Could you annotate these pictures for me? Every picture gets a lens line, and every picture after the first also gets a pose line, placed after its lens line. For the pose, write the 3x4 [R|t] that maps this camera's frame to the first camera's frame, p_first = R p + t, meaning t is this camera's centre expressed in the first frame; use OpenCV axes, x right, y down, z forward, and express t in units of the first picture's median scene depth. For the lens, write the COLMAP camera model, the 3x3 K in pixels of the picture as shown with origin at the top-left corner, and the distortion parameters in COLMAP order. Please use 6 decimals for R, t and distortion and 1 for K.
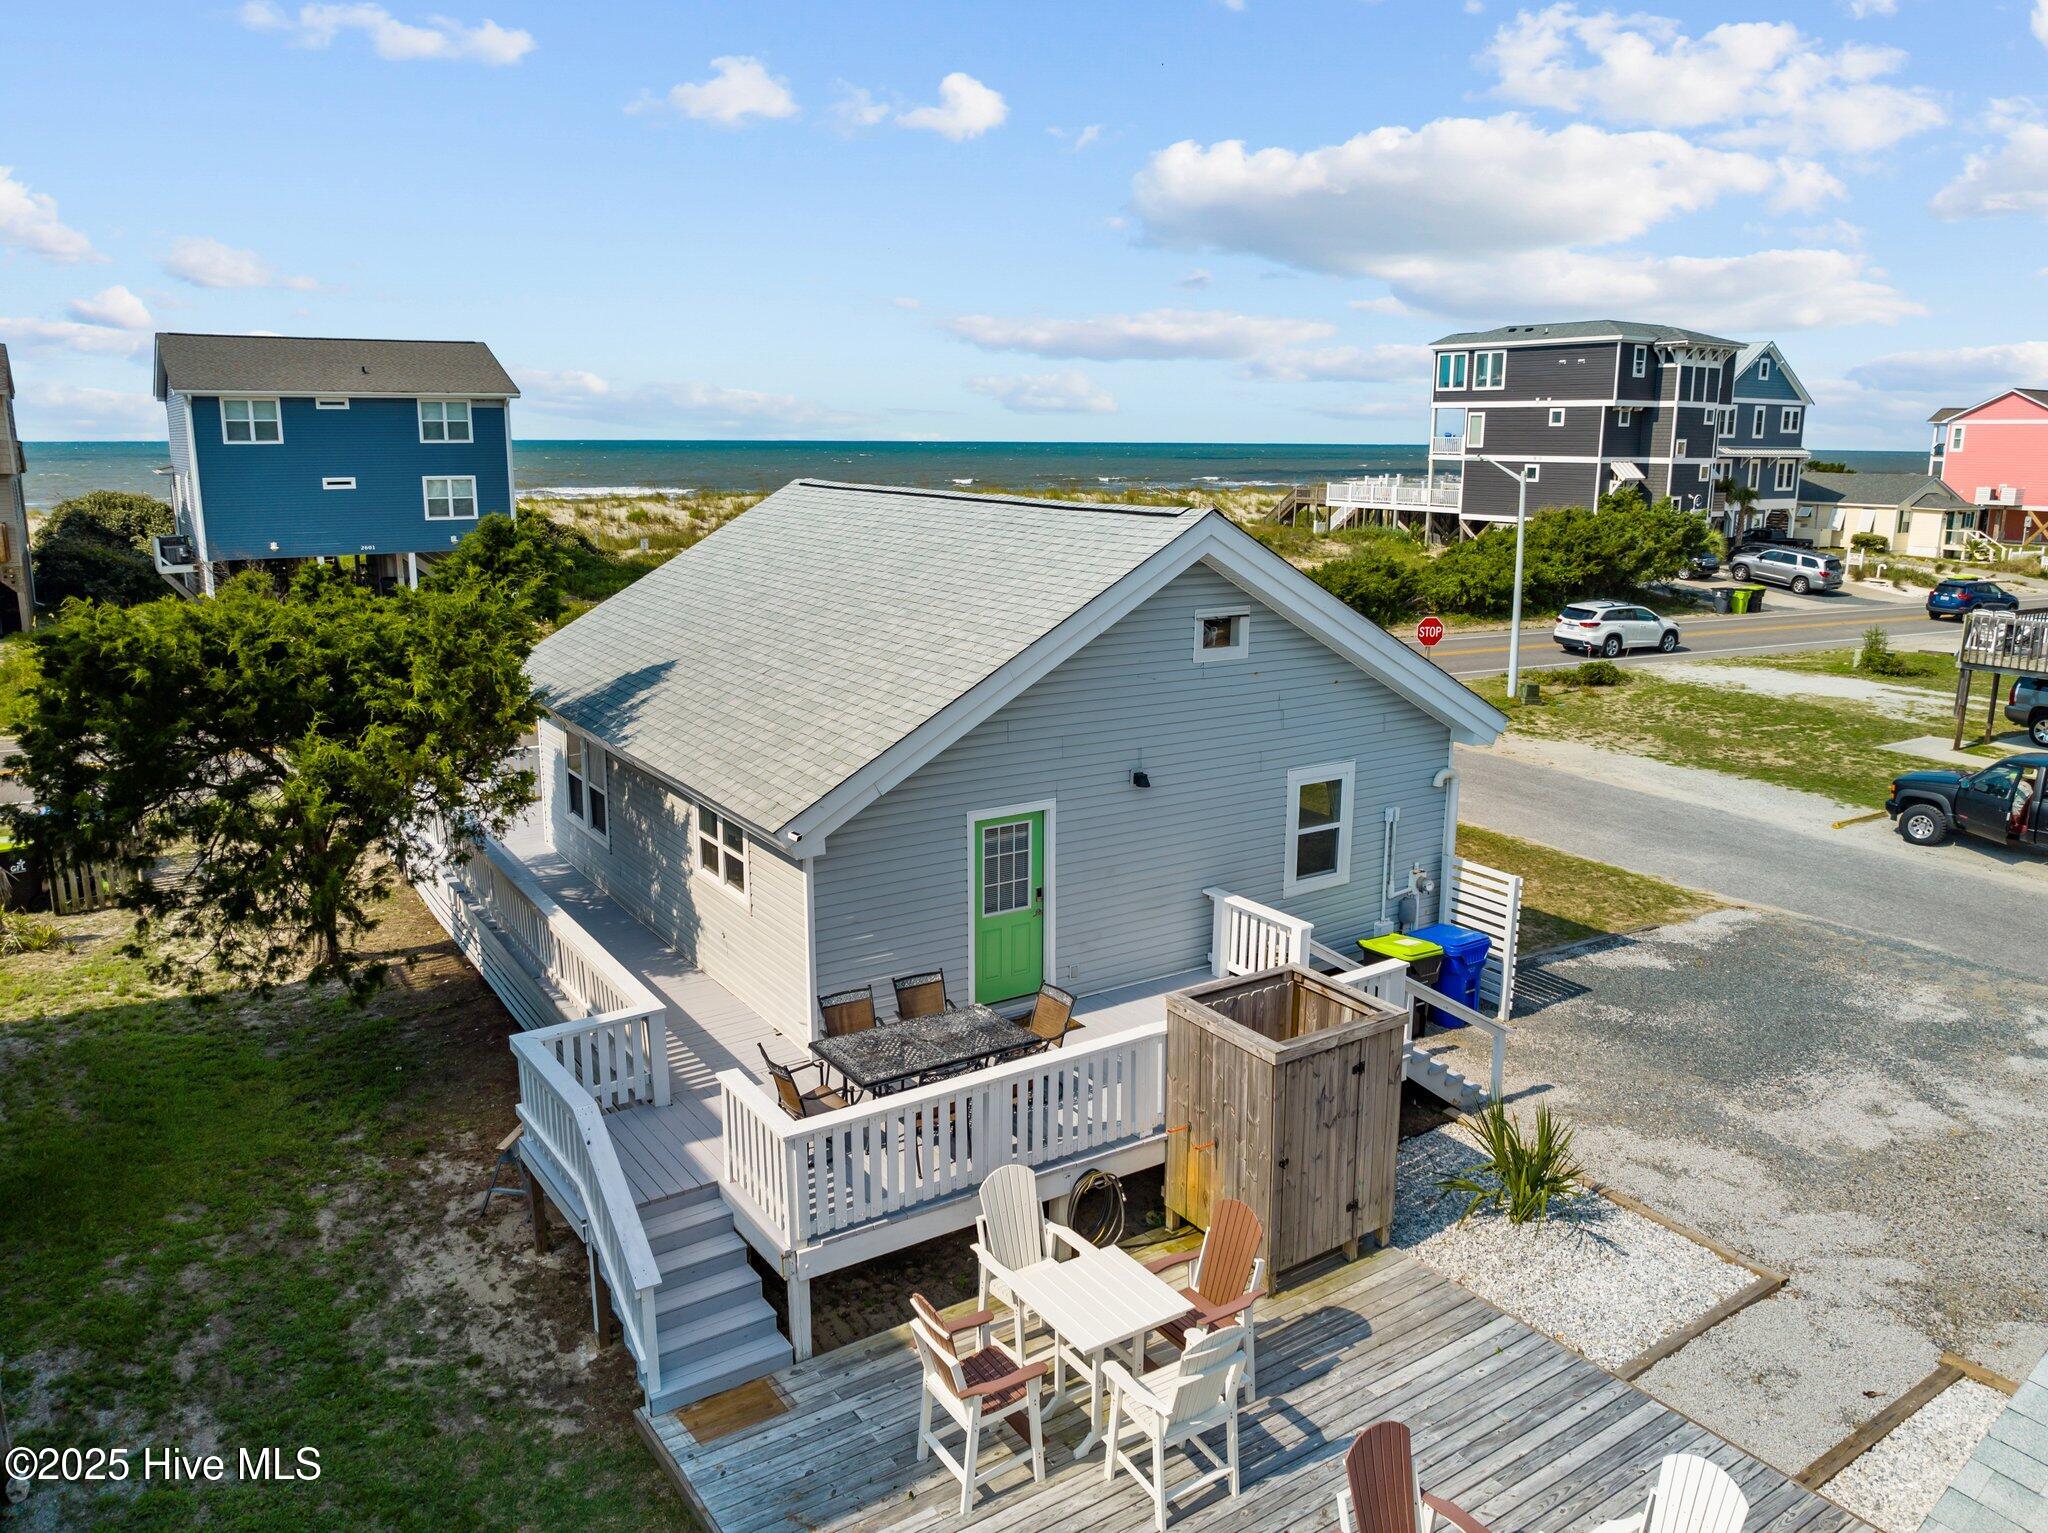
lens RADIAL K [[1457.6, 0, 1036.2], [0, 1457.6, 790.8], [0, 0, 1]] dist [-0.037940, 0.001886]
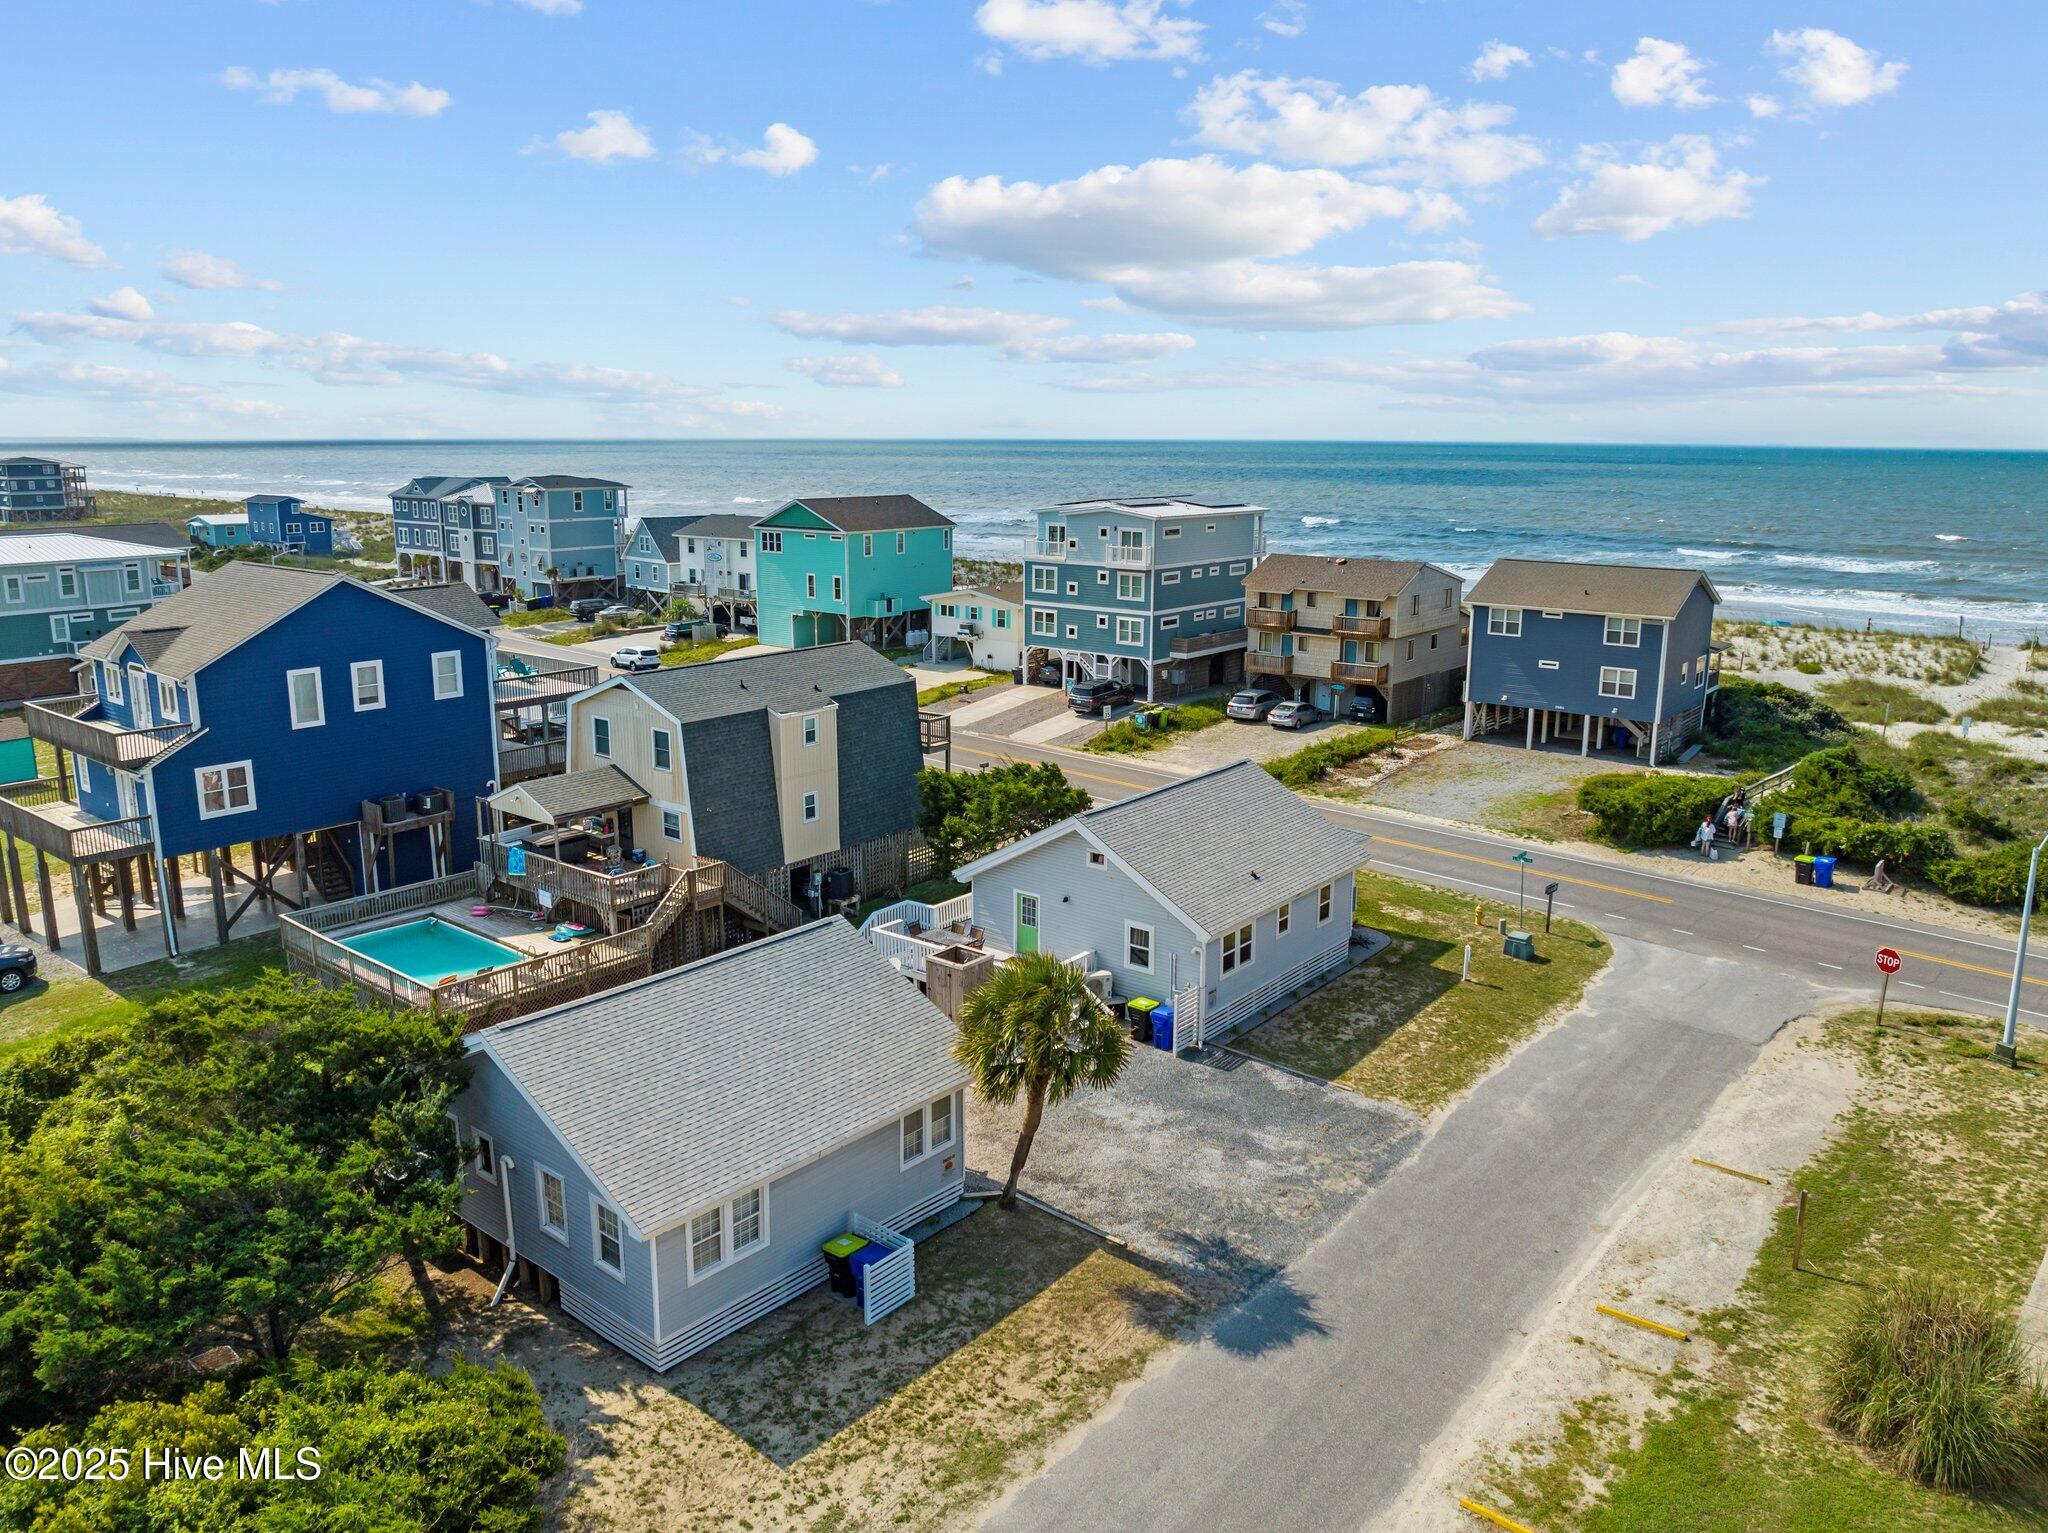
lens RADIAL K [[1457.6, 0, 1038.8], [0, 1457.6, 772.6], [0, 0, 1]] dist [-0.037940, 0.001886]
pose [[0.310698, 0.208401, -0.927381, 0.826392], [-0.226728, 0.963754, 0.140614, -0.198598], [0.923072, 0.166575, 0.346687, -0.028197]]
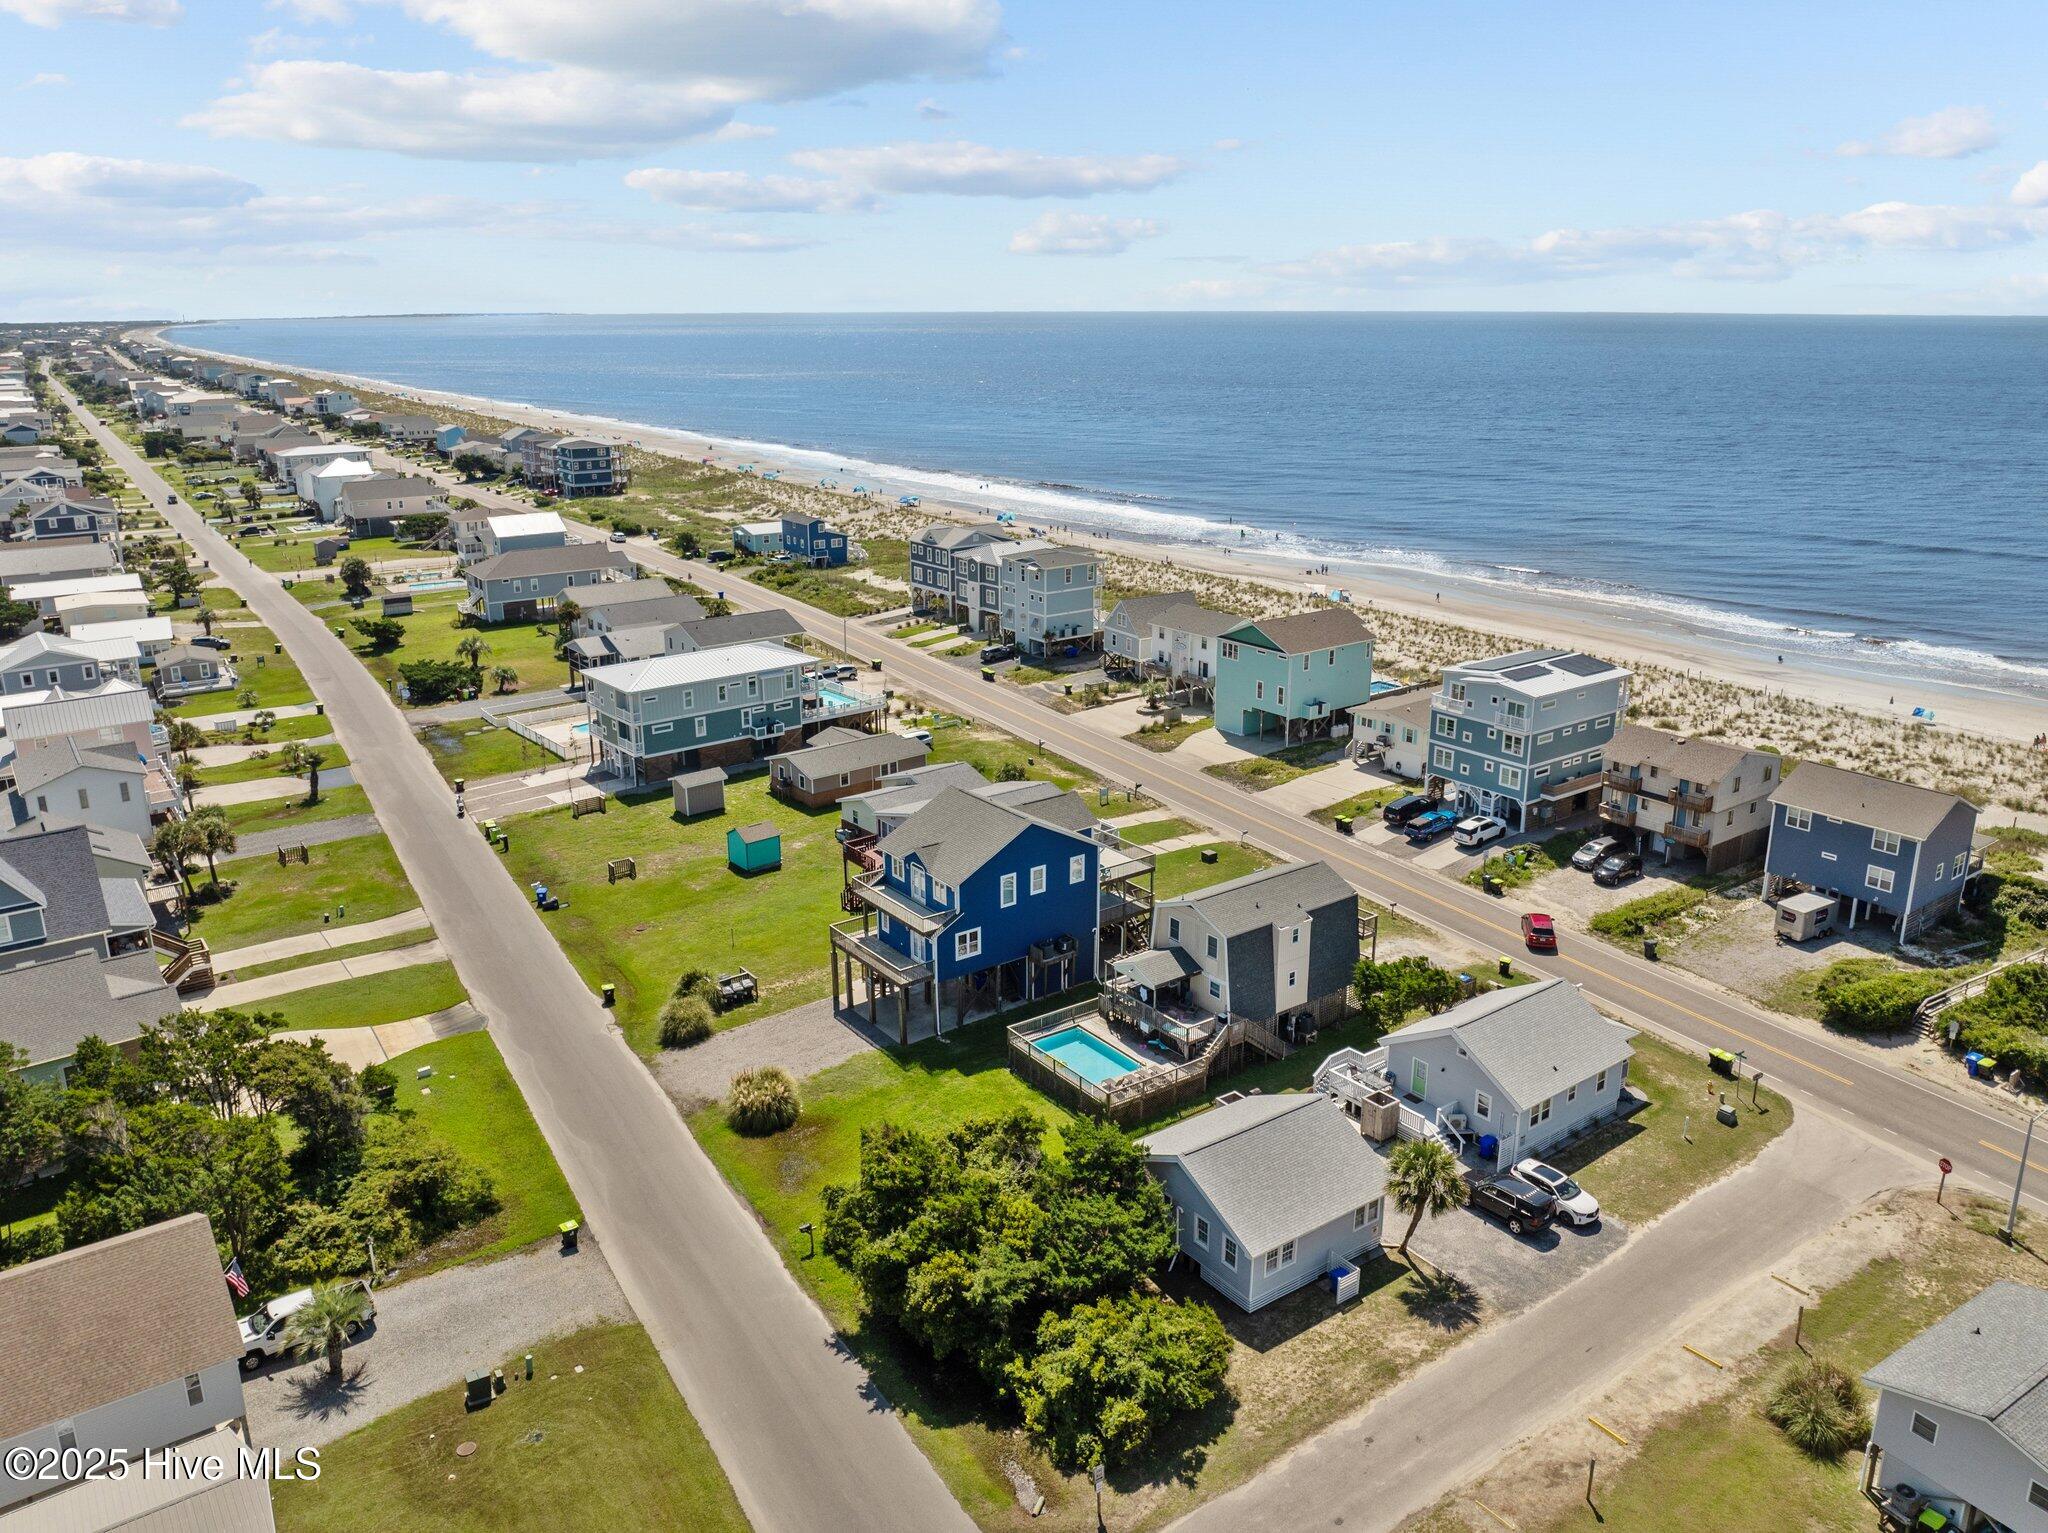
lens RADIAL K [[1501.7, 0, 1060.4], [0, 1501.7, 717.5], [0, 0, 1]] dist [-0.018307, -0.035900]
pose [[0.067215, 0.253111, -0.965099, 1.460521], [-0.237354, 0.943574, 0.230935, -0.637790], [0.969095, 0.213548, 0.123500, -0.373561]]
